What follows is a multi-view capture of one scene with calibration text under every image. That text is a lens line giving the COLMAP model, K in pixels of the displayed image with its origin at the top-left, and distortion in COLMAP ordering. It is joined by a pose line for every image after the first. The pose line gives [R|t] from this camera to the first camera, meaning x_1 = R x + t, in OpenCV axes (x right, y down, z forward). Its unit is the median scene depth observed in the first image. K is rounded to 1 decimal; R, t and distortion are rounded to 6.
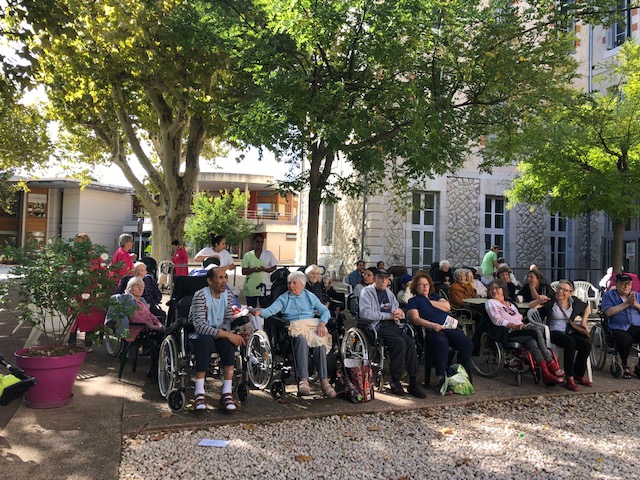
lens RADIAL K [[522.2, 0, 320.0], [0, 522.2, 240.0], [0, 0, 1]] dist [0.043778, -0.078764]
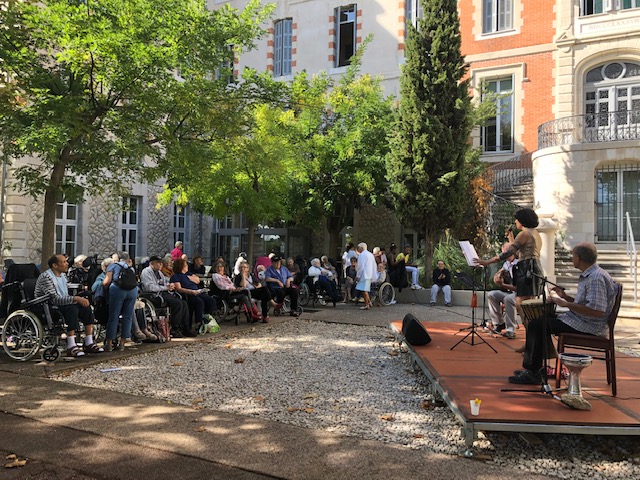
lens RADIAL K [[522.2, 0, 320.0], [0, 522.2, 240.0], [0, 0, 1]] dist [0.043778, -0.078764]
pose [[0.719195, 0.000814, 0.694808, -0.406095], [-0.009391, 0.999919, 0.008549, -0.003717], [-0.694745, -0.012673, 0.719145, -0.251896]]
